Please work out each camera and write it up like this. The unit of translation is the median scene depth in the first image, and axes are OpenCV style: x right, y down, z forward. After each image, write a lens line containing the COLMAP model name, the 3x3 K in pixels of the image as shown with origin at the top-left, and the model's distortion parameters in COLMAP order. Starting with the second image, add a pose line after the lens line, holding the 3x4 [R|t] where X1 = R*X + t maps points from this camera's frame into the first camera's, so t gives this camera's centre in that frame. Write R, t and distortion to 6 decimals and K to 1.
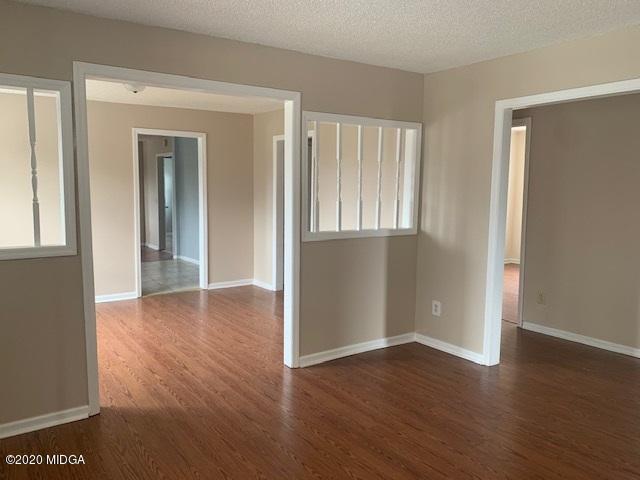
lens RADIAL K [[486.6, 0, 320.0], [0, 486.6, 240.0], [0, 0, 1]] dist [0.001523, -0.001940]
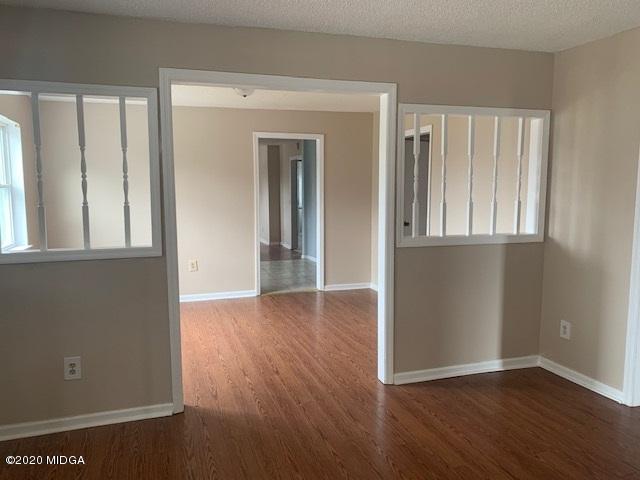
lens RADIAL K [[483.6, 0, 320.0], [0, 483.6, 240.0], [0, 0, 1]] dist [0.010078, -0.037586]
pose [[0.955757, 0.019437, -0.293516, 0.083930], [-0.019529, 0.999806, 0.002615, -0.009242], [0.293509, 0.003233, 0.955951, 0.085135]]
